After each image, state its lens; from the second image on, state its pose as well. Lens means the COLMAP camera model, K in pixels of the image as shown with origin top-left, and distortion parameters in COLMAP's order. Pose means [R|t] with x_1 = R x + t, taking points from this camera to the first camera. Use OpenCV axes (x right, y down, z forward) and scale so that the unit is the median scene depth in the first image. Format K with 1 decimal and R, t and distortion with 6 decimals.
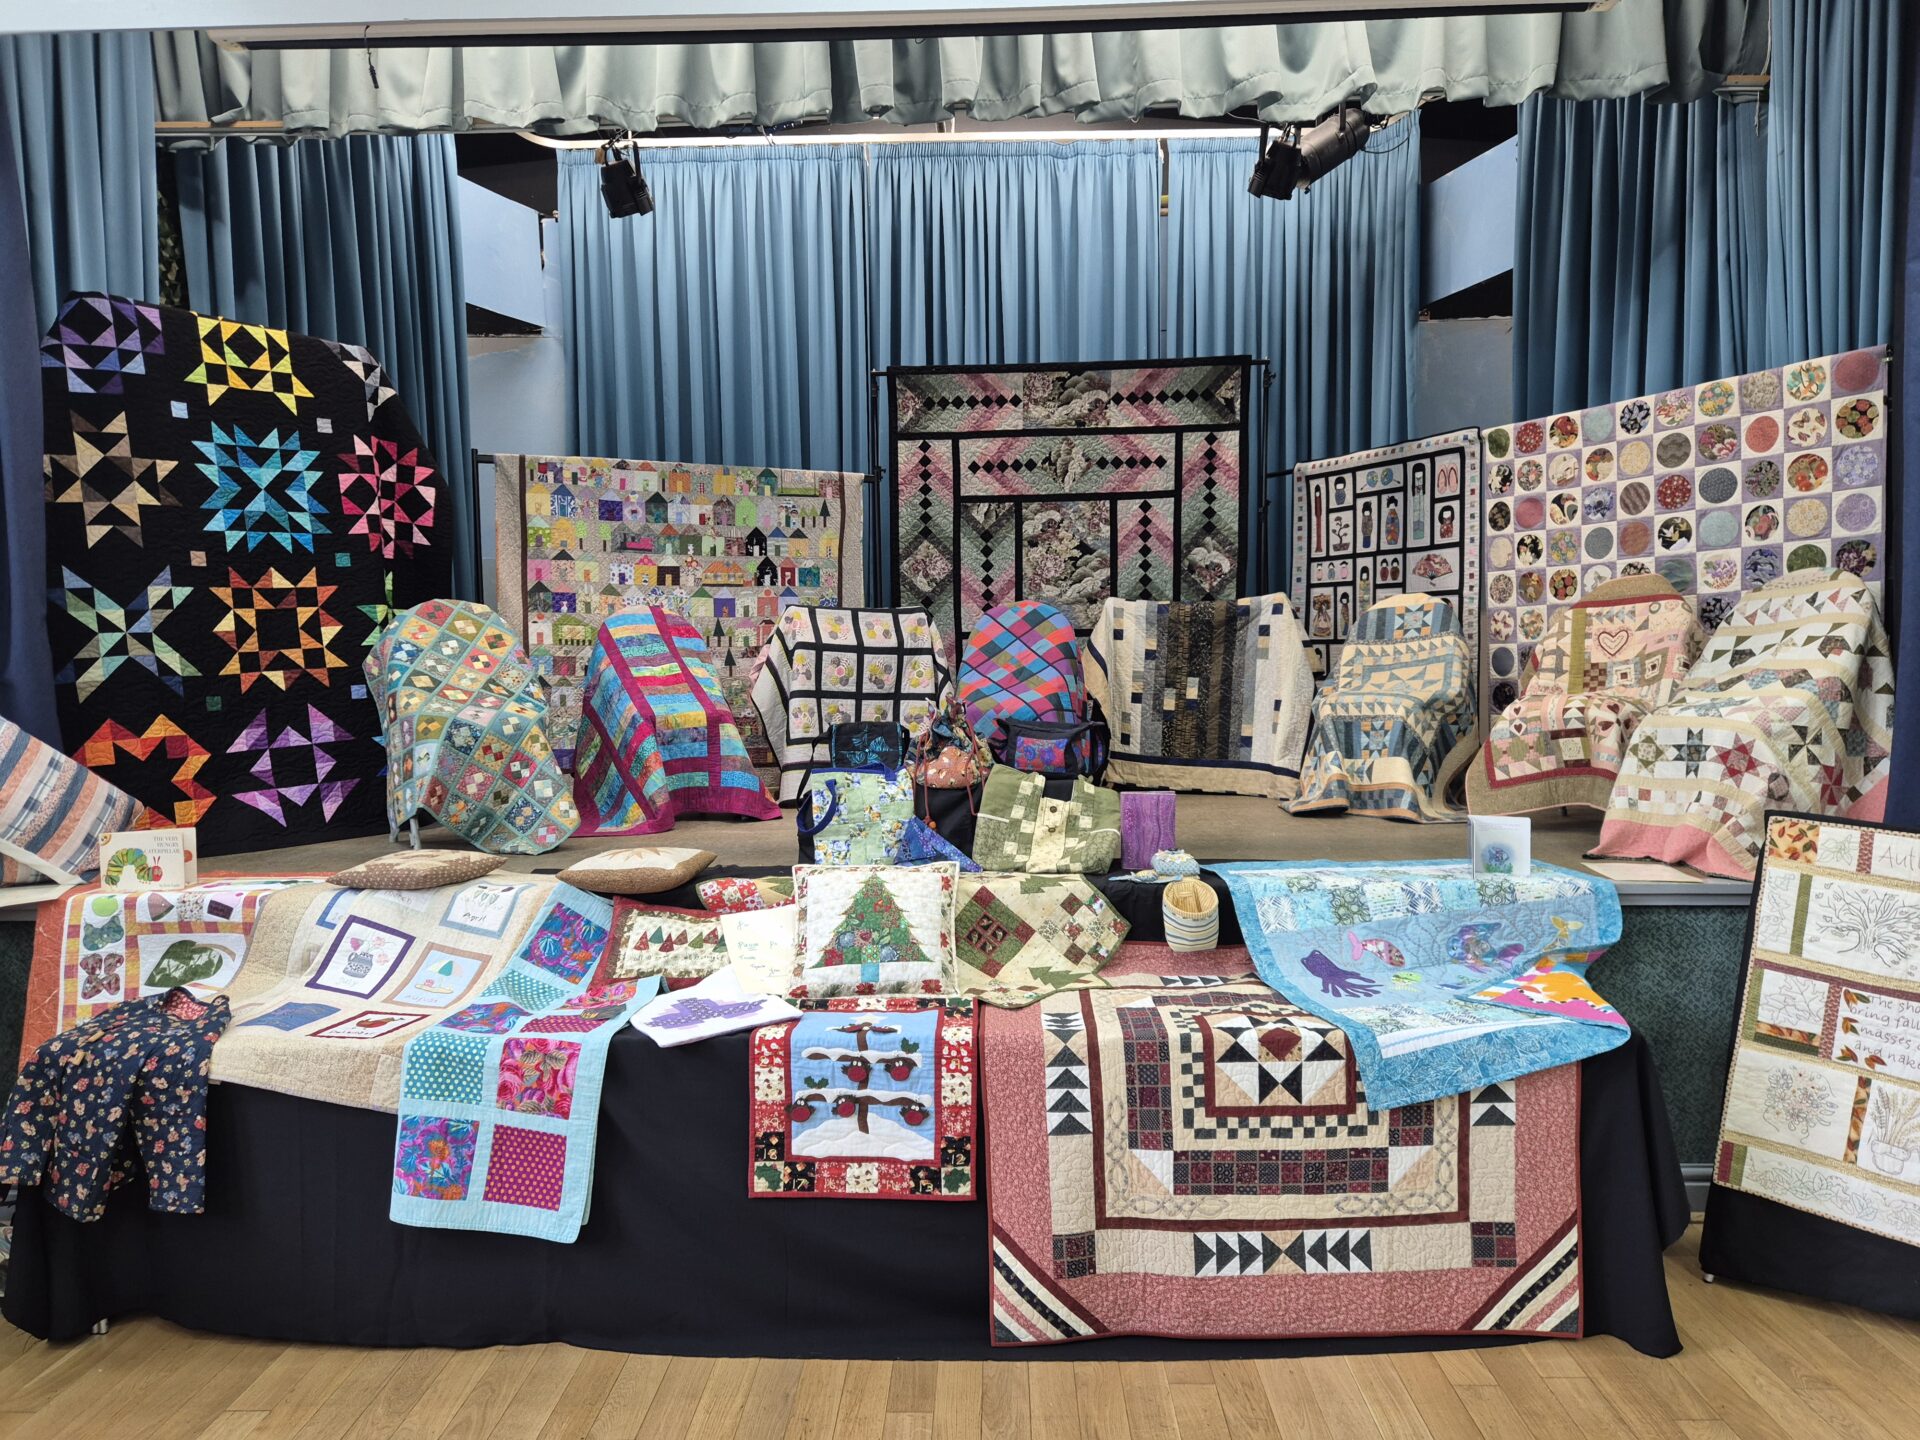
lens RADIAL K [[1294.9, 0, 960.0], [0, 1294.9, 720.0], [0, 0, 1]] dist [0.075226, -0.072316]
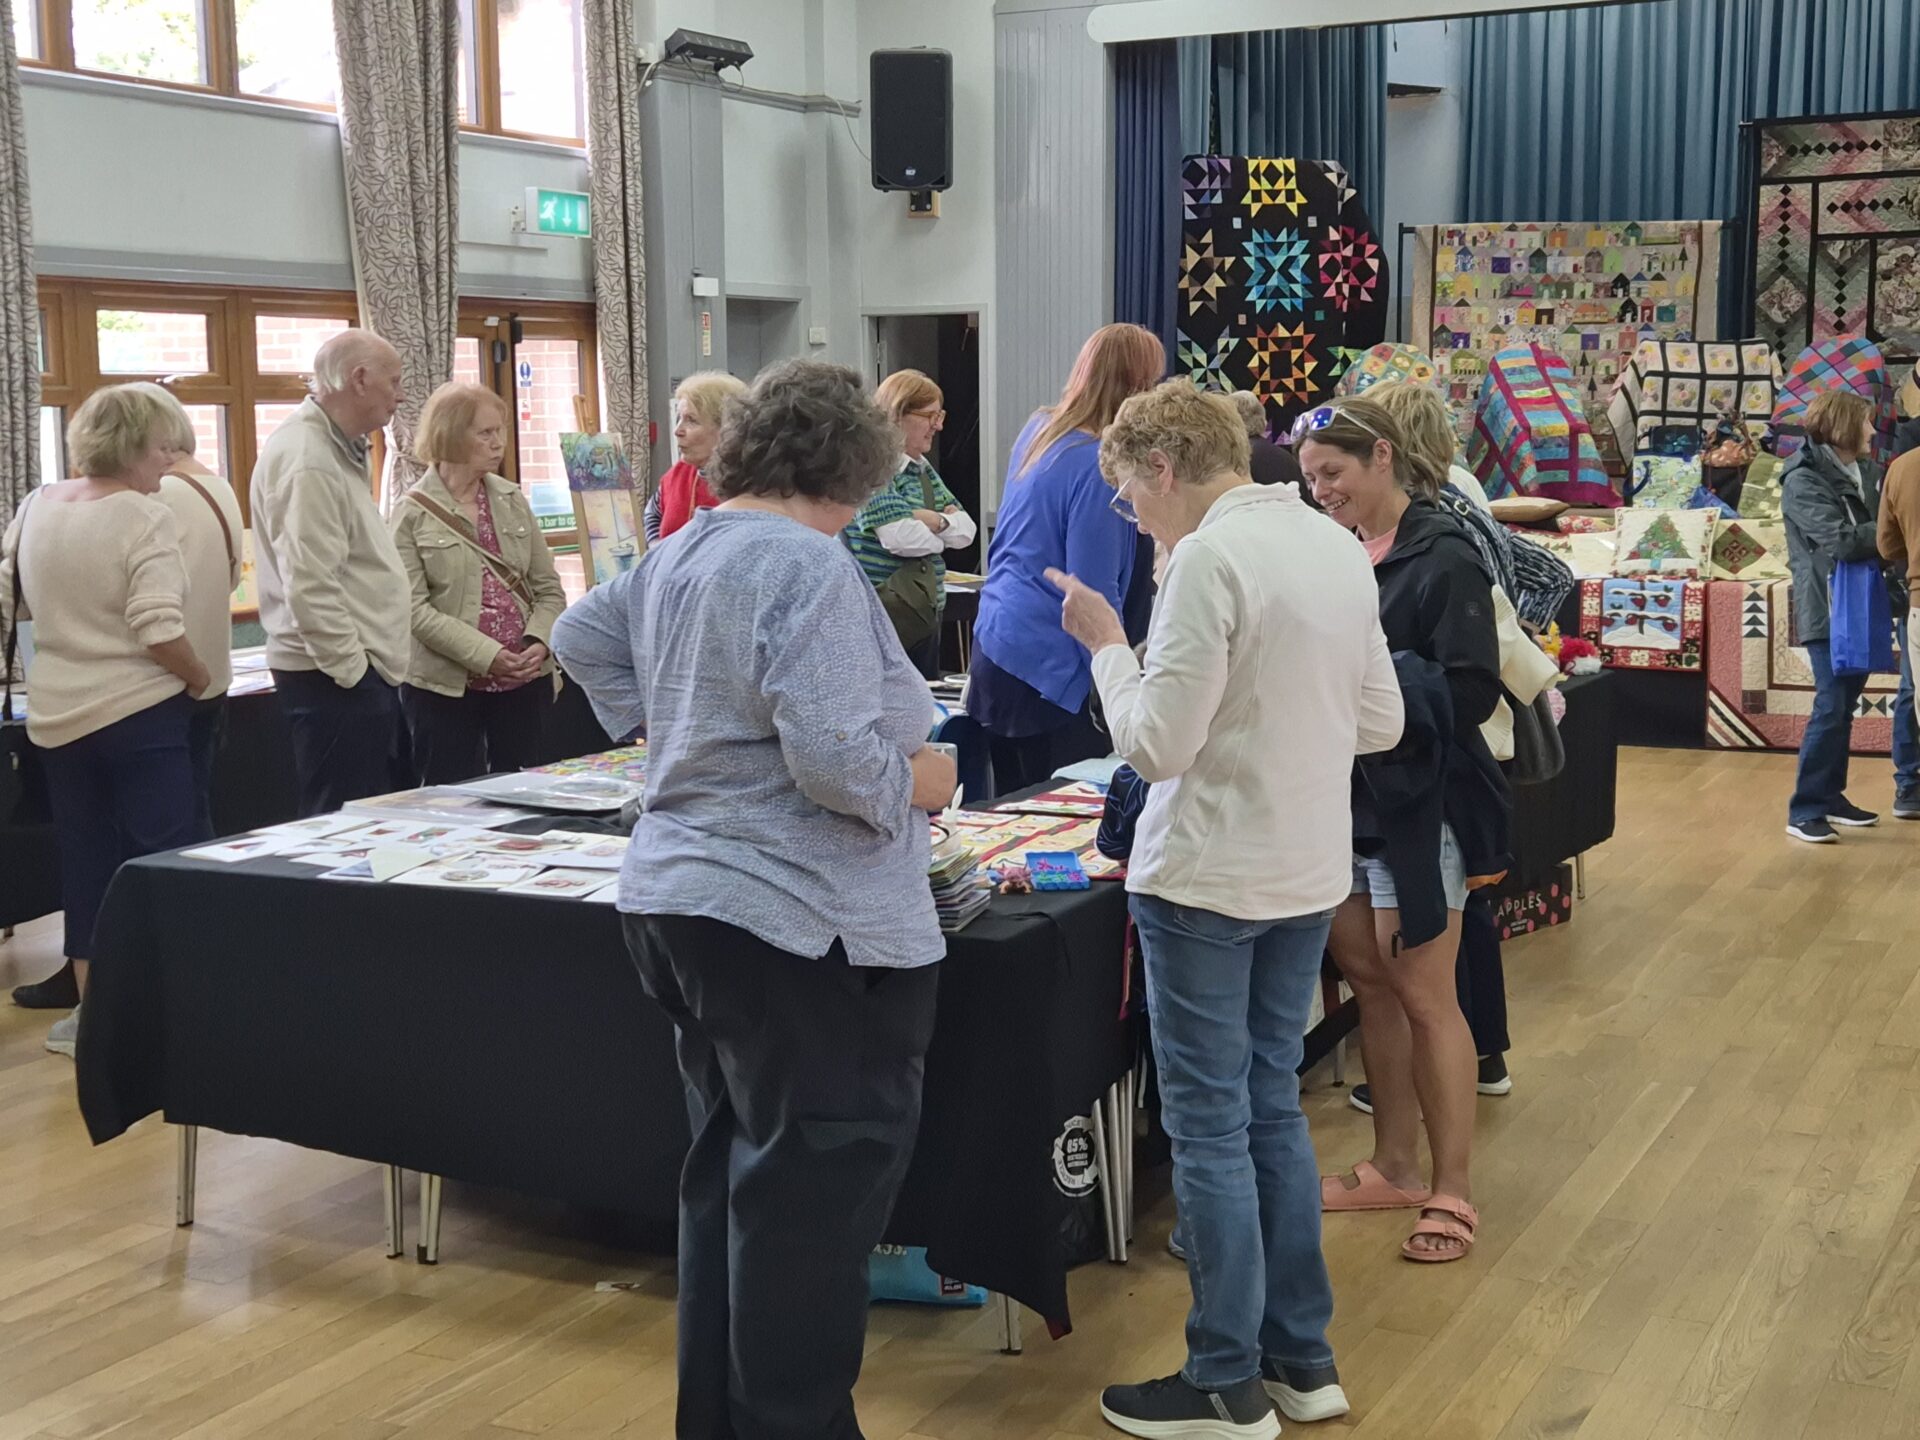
lens RADIAL K [[2530.4, 0, 956.8], [0, 2530.4, 697.3], [0, 0, 1]] dist [0.167654, -0.315779]
pose [[0.907439, 0.055067, -0.416560, 0.358521], [-0.025587, 0.996777, 0.076027, 0.093824], [0.419404, -0.058332, 0.905924, -1.734385]]
